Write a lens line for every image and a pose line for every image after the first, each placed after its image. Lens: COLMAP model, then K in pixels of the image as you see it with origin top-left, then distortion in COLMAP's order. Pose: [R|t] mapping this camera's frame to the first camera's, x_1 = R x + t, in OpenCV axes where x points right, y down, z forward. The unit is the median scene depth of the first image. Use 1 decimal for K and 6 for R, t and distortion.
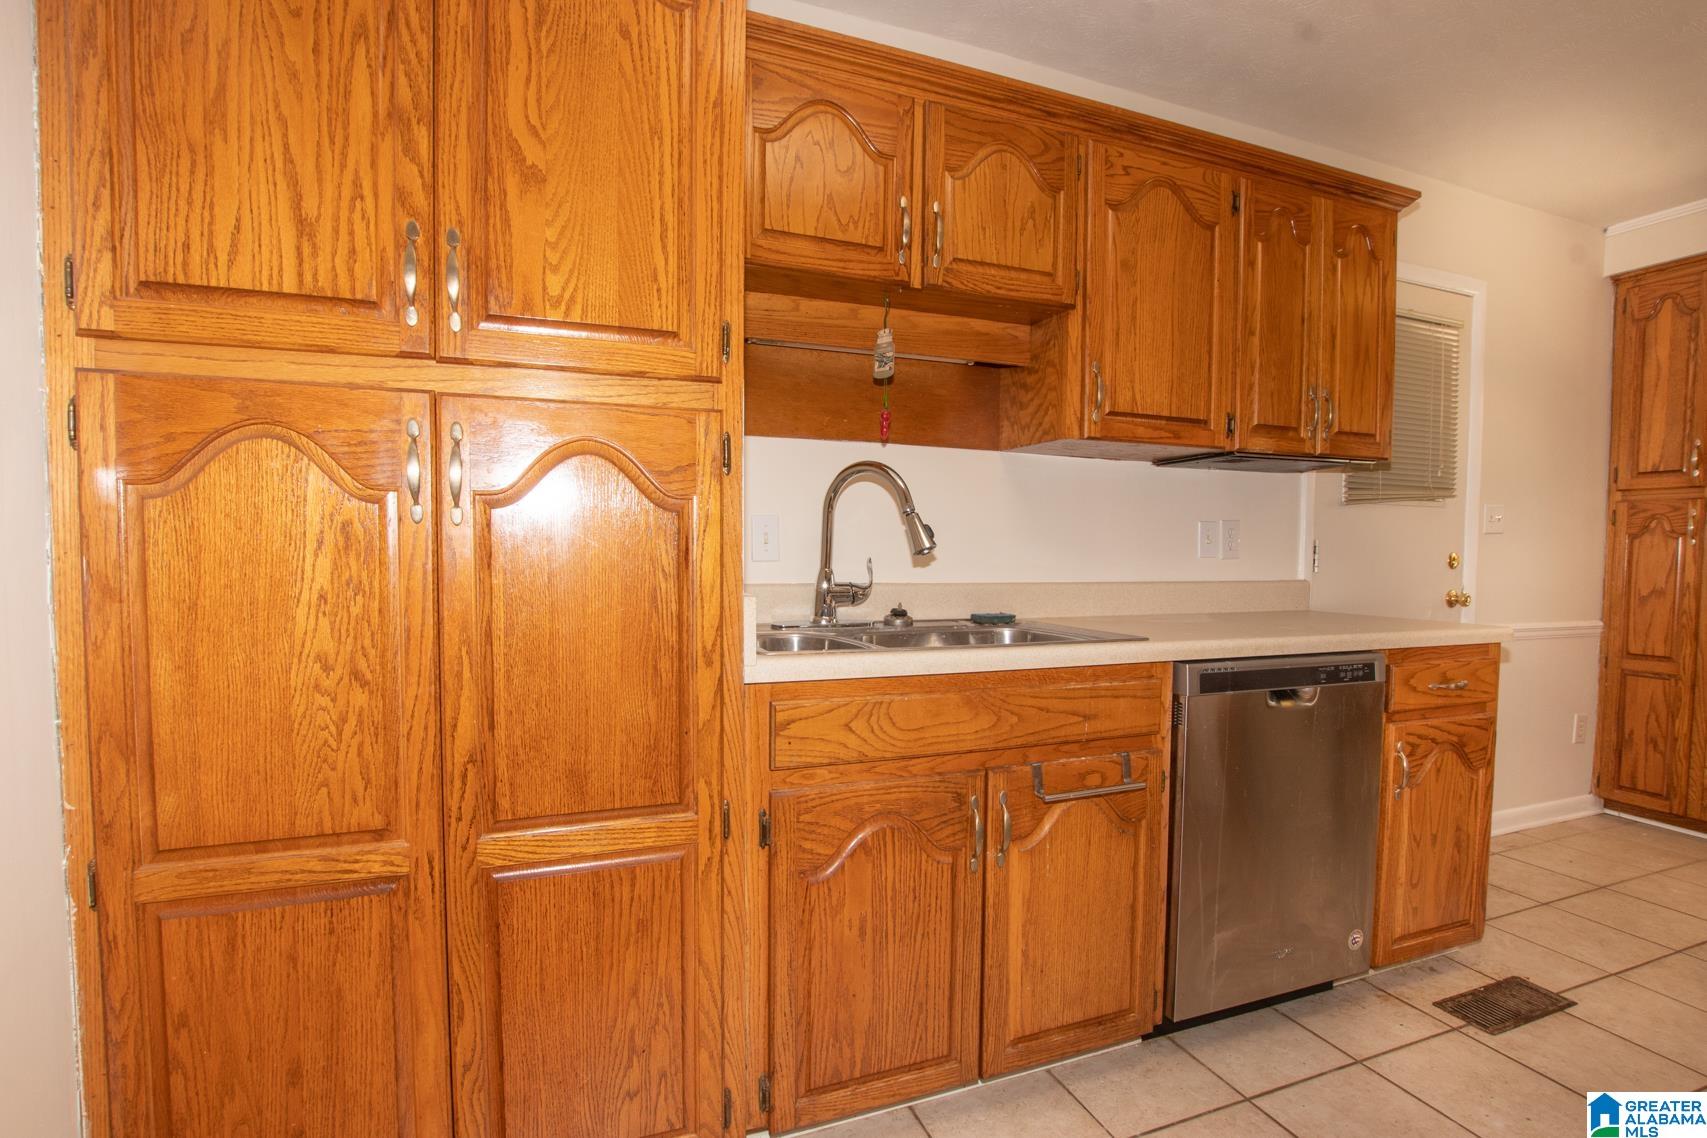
lens RADIAL K [[792.3, 0, 842.8], [0, 792.3, 586.6], [0, 0, 1]] dist [-0.029875, 0.003025]
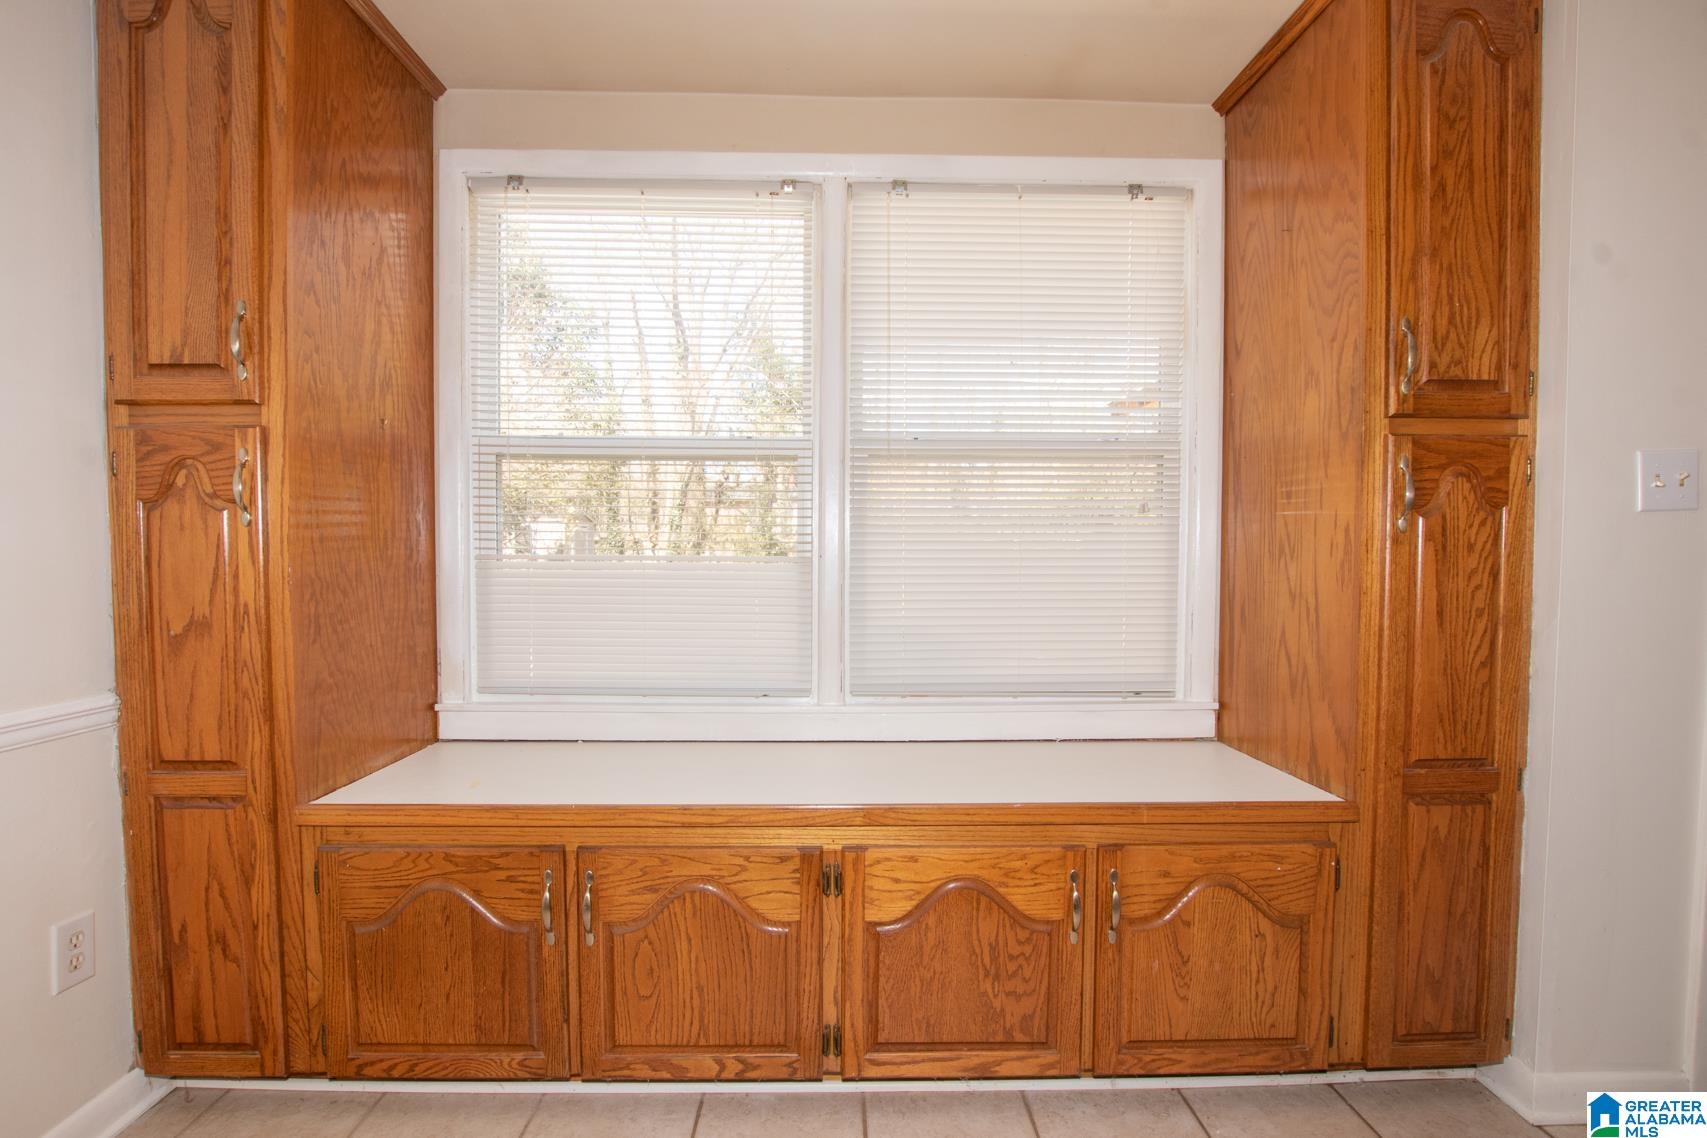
lens RADIAL K [[802.9, 0, 844.1], [0, 802.9, 587.3], [0, 0, 1]] dist [-0.029595, 0.001689]
pose [[0.344139, -0.048526, 0.937664, 1.299925], [0.047142, 0.998297, 0.034362, -0.023892], [-0.937734, 0.032378, 0.345841, 0.811436]]
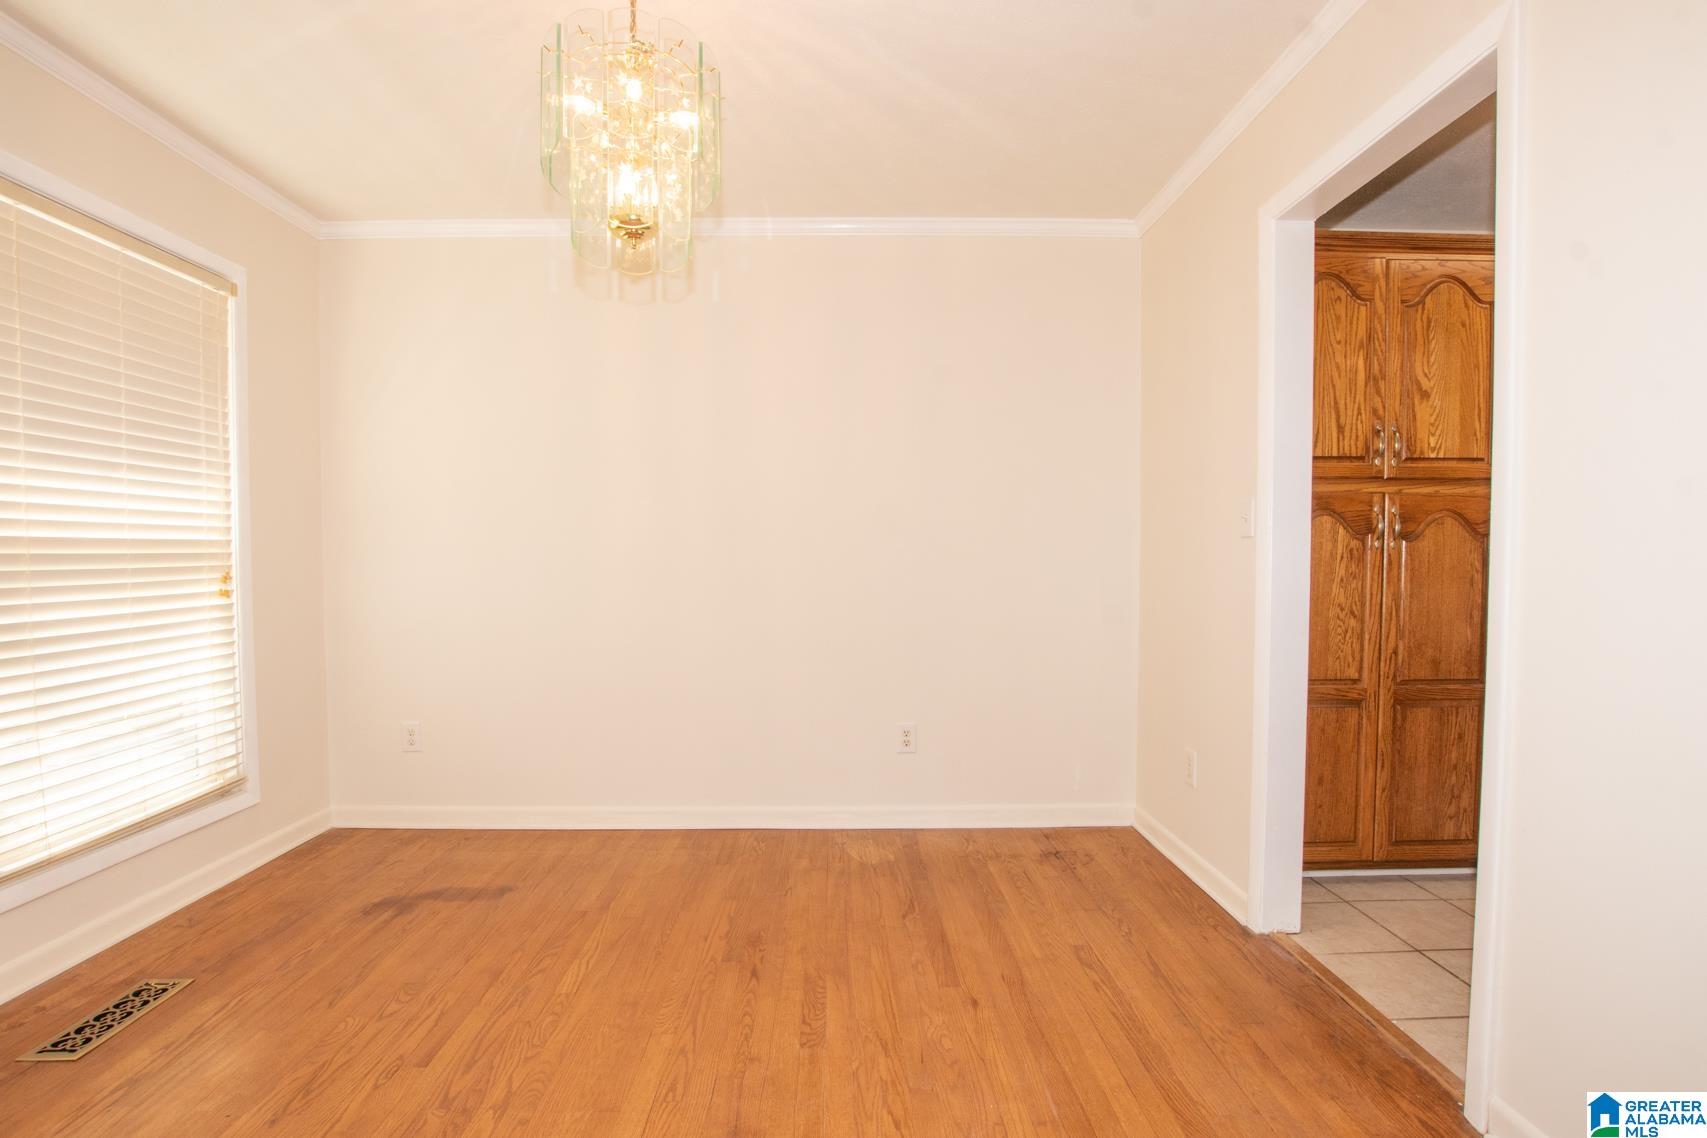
lens RADIAL K [[792.3, 0, 842.8], [0, 792.3, 586.6], [0, 0, 1]] dist [-0.029875, 0.003025]
pose [[0.938865, 0.004395, -0.344257, -0.762434], [-0.007308, 0.999948, -0.007164, 0.037392], [0.344208, 0.009242, 0.938848, -1.075942]]
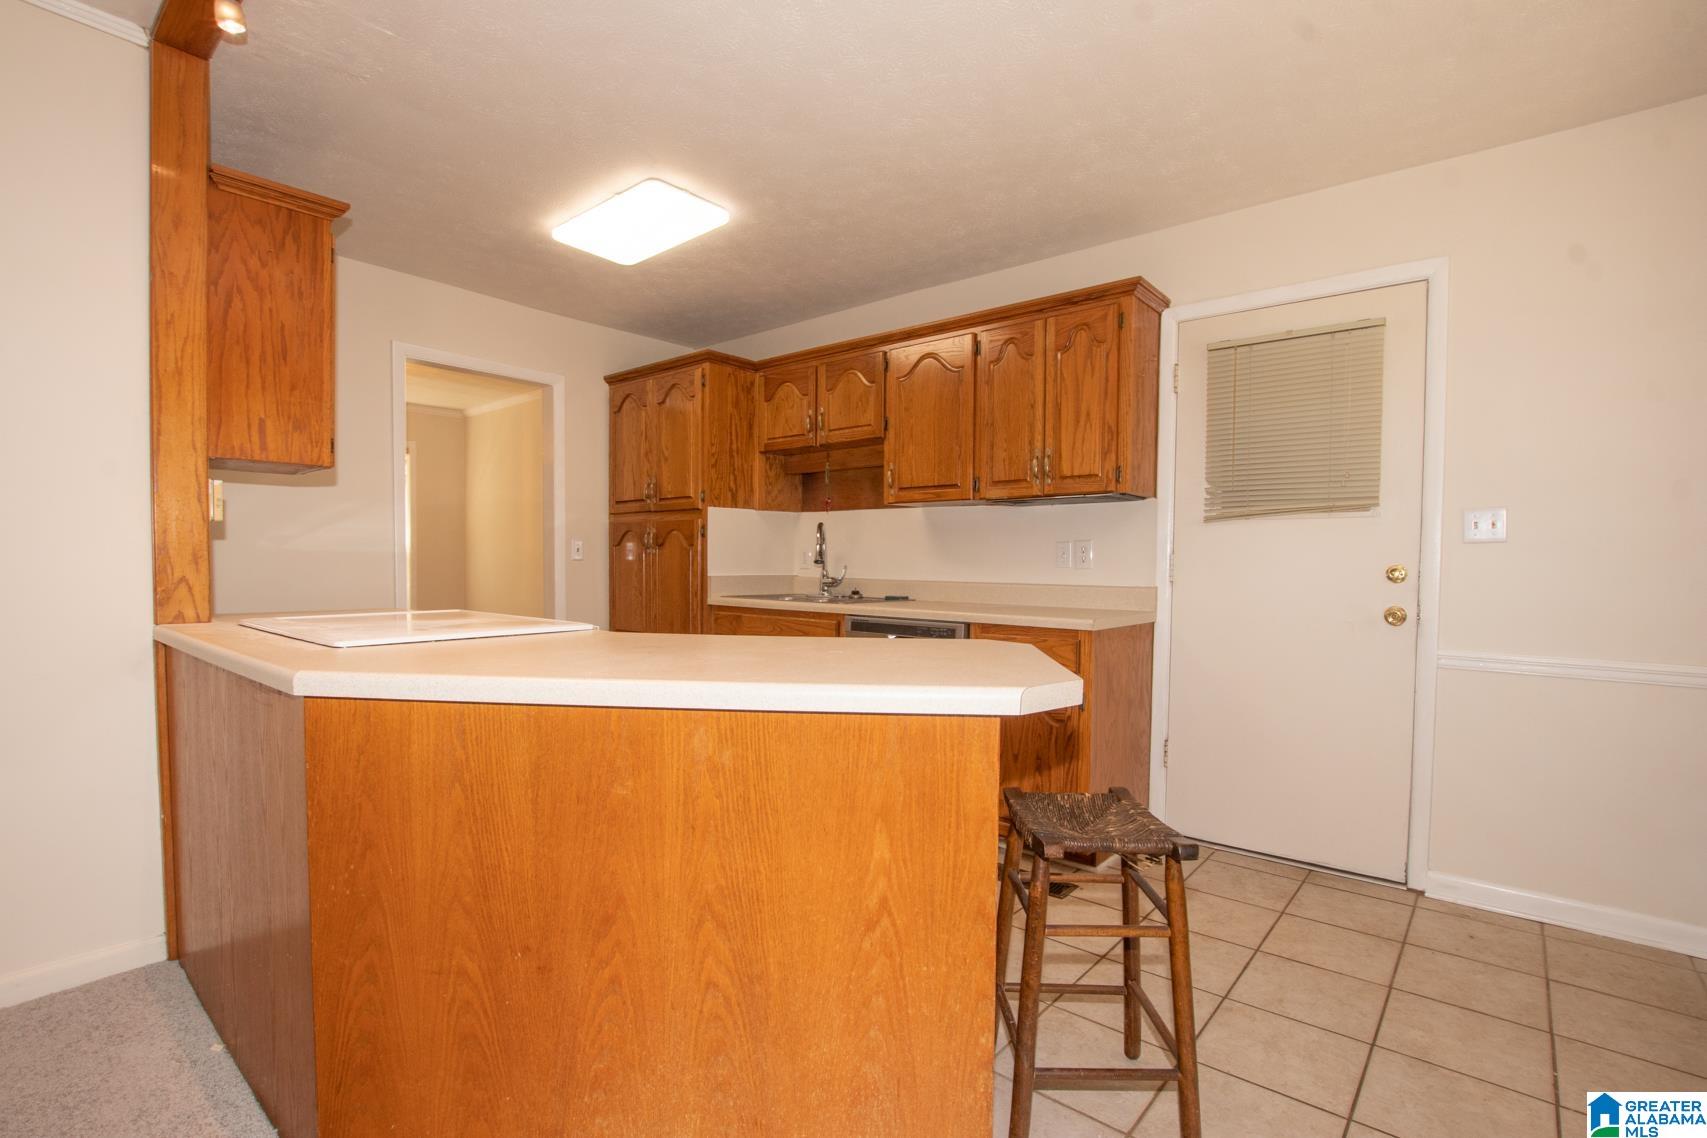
lens RADIAL K [[792.3, 0, 842.8], [0, 792.3, 586.6], [0, 0, 1]] dist [-0.029875, 0.003025]
pose [[0.472594, 0.025155, -0.880921, 2.114716], [-0.048945, 0.998799, 0.002263, 0.016844], [0.879920, 0.042047, 0.473258, -0.005493]]
